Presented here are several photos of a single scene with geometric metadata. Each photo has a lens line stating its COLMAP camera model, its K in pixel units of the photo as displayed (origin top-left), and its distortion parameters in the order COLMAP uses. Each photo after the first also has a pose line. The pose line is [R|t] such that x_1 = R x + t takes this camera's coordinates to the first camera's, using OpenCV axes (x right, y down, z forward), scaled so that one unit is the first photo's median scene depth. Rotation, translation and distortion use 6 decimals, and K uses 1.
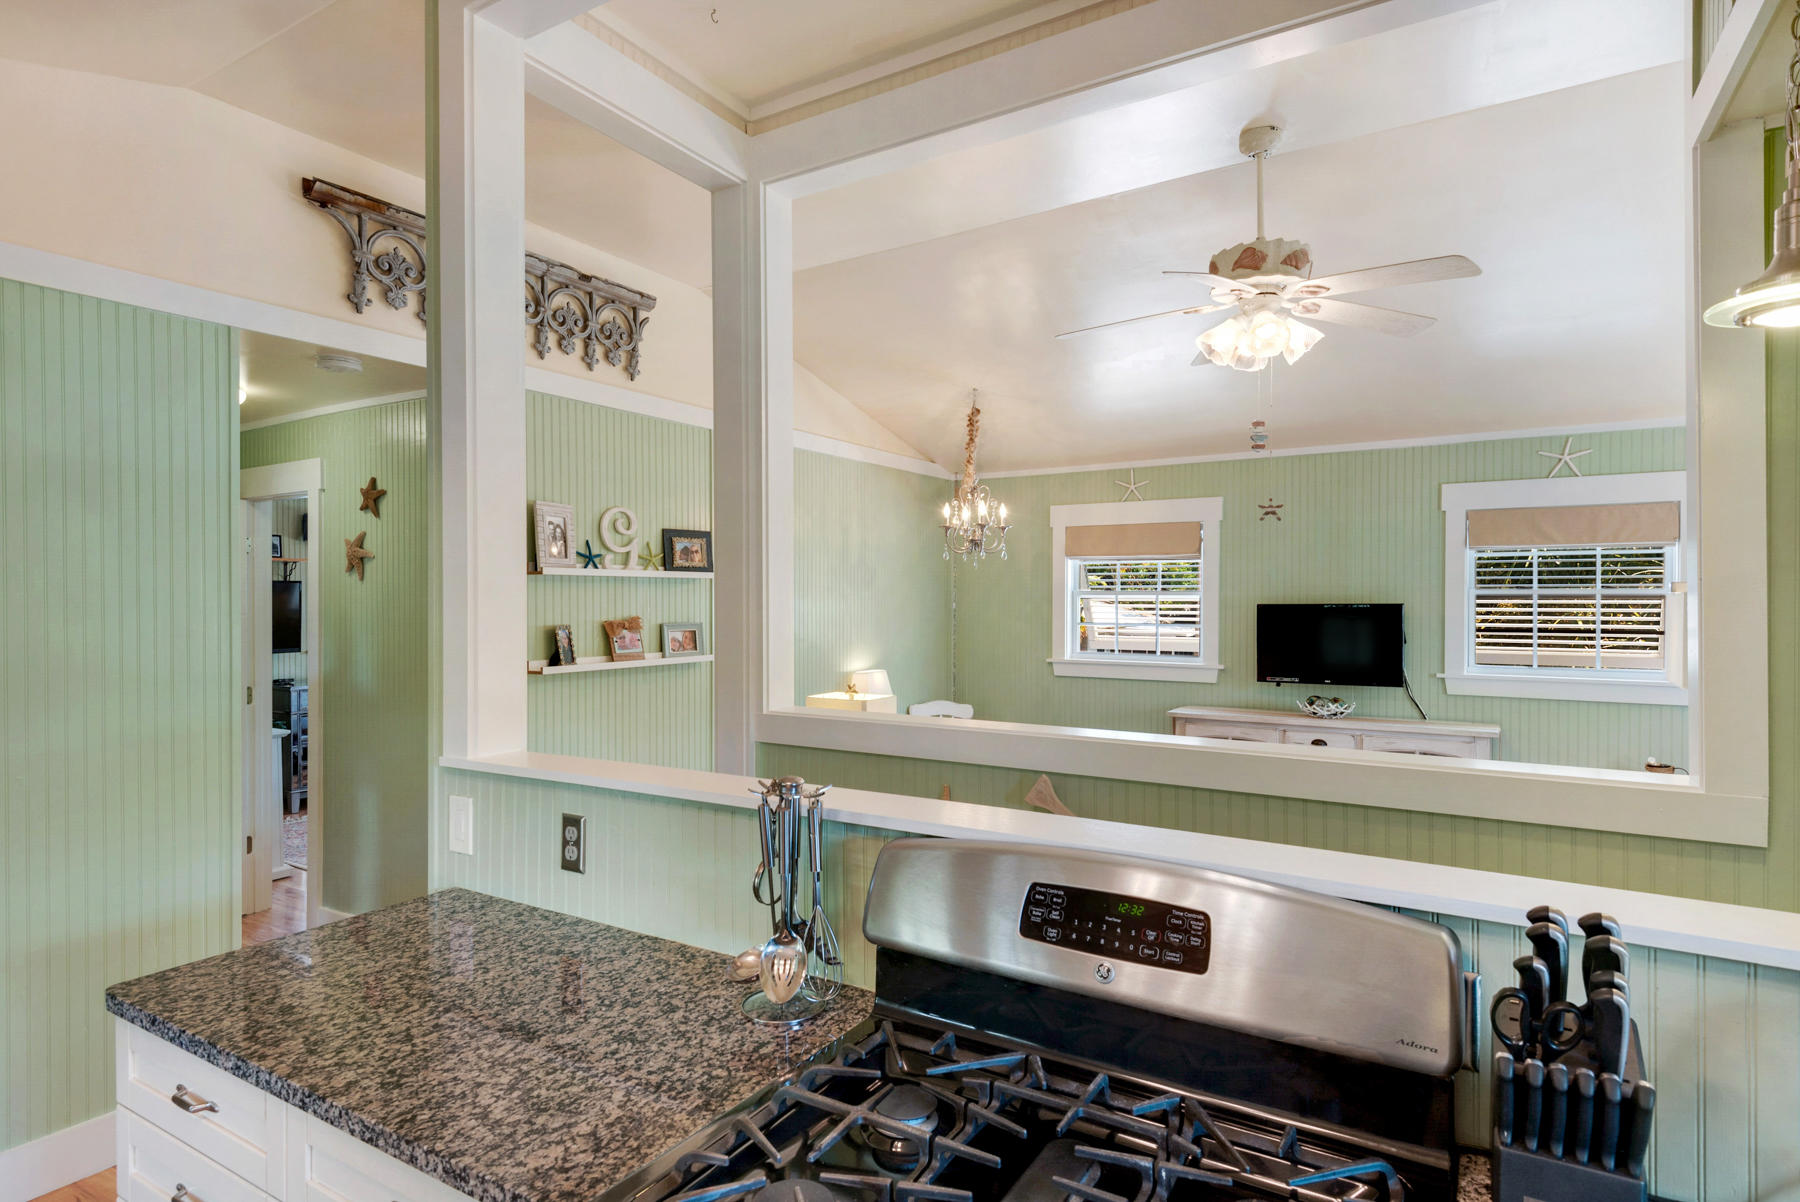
lens RADIAL K [[972.8, 0, 892.6], [0, 972.8, 602.5], [0, 0, 1]] dist [0.019972, -0.002348]
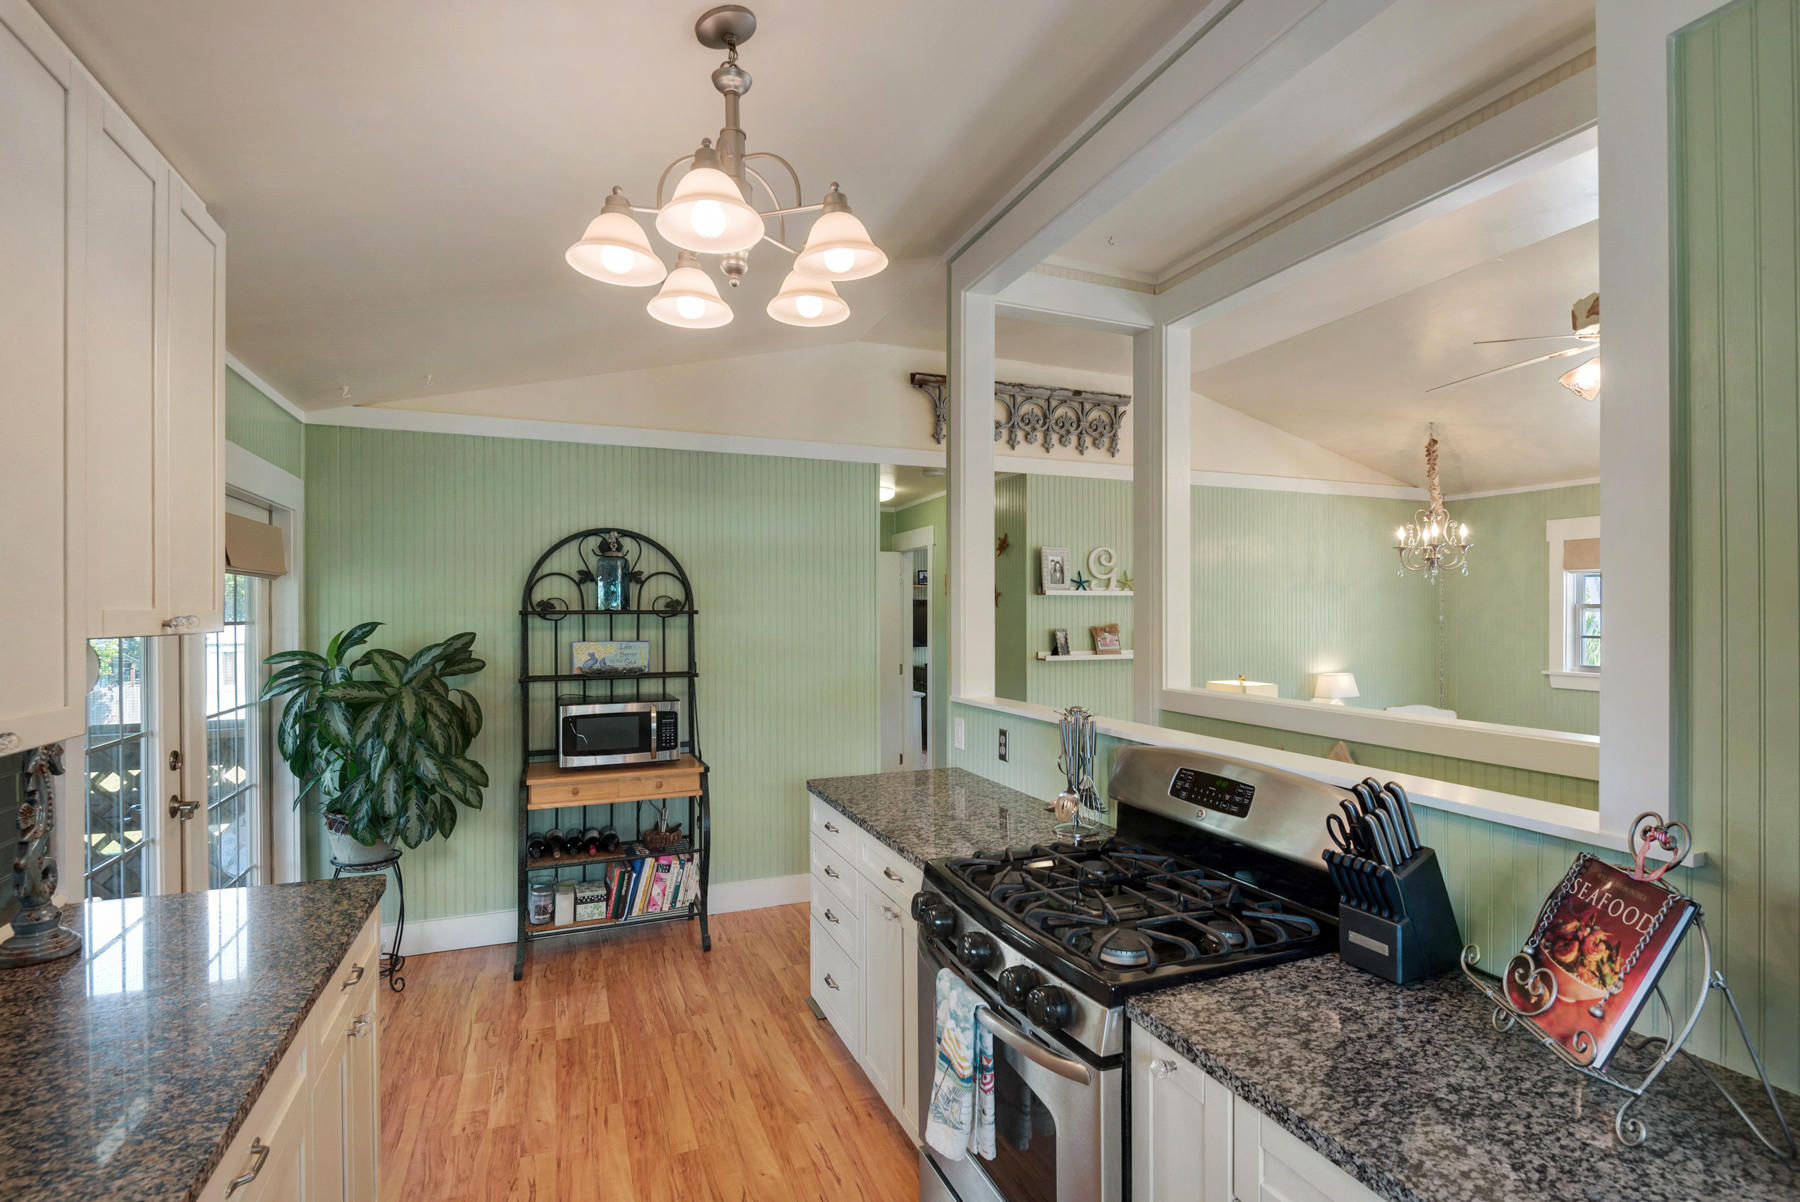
lens RADIAL K [[853.6, 0, 900.0], [0, 853.6, 601.0], [0, 0, 1]] dist [0.042702, -0.024225]
pose [[0.810672, -0.007079, -0.585457, 0.223641], [-0.002781, 0.999869, -0.015941, 0.002477], [0.585494, 0.014551, 0.810546, -0.201605]]
